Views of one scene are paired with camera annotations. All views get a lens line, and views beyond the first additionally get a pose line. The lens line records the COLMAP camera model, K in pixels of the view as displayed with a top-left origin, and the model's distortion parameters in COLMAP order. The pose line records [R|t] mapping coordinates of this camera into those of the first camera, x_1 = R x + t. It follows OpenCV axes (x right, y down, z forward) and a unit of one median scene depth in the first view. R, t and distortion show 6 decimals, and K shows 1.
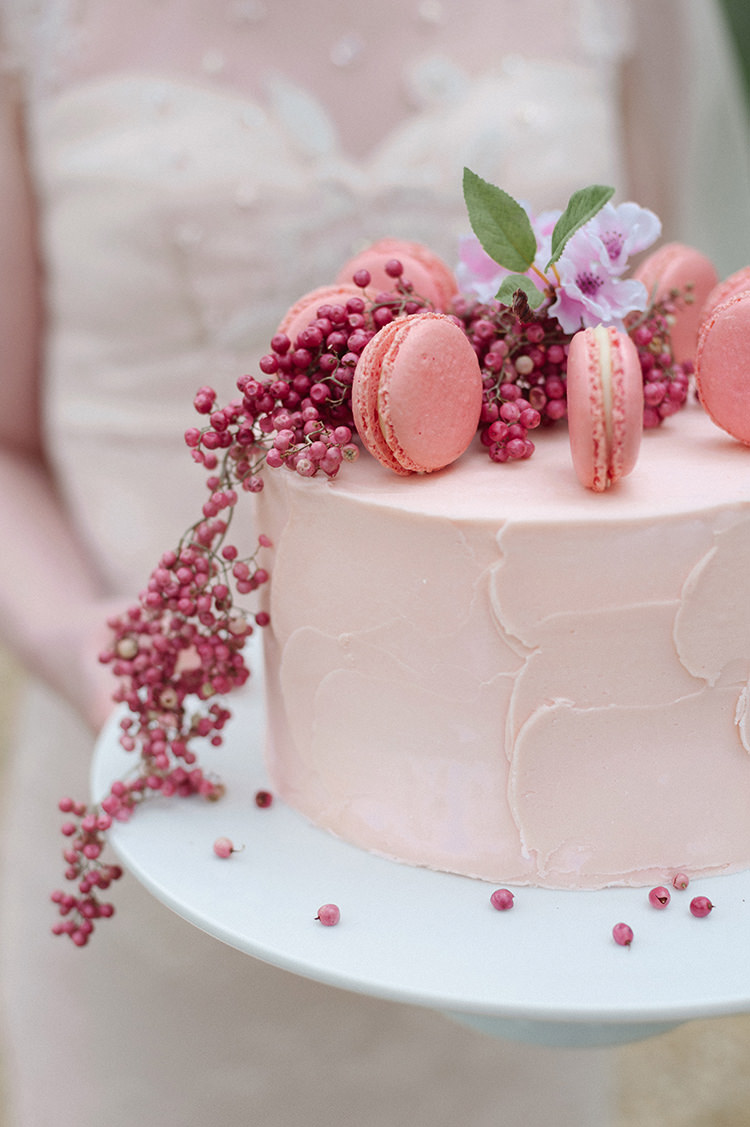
lens RADIAL K [[1973.5, 0, 376.5], [0, 1973.5, 562.3], [0, 0, 1]] dist [-0.042209, -0.132053]
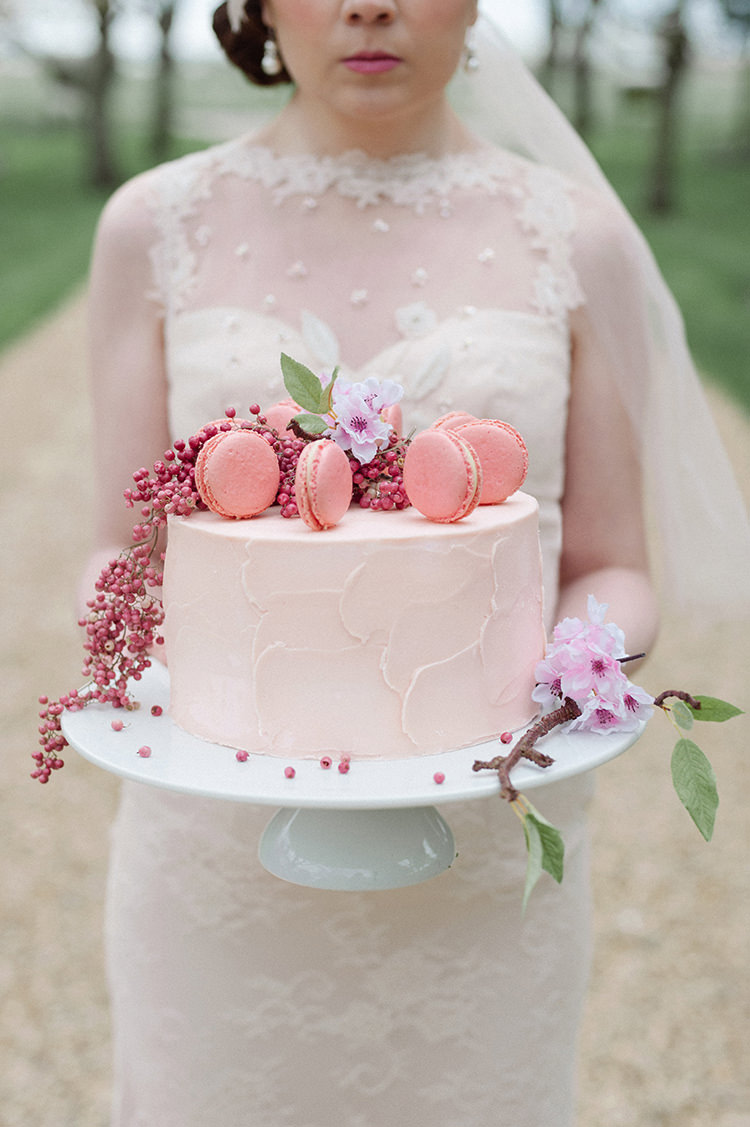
lens RADIAL K [[1973.5, 0, 376.5], [0, 1973.5, 562.3], [0, 0, 1]] dist [-0.042209, -0.132053]
pose [[0.966417, 0.071496, -0.246834, 0.567190], [-0.104561, 0.986814, -0.123549, 0.193225], [0.234746, 0.145209, 0.961150, -0.649366]]
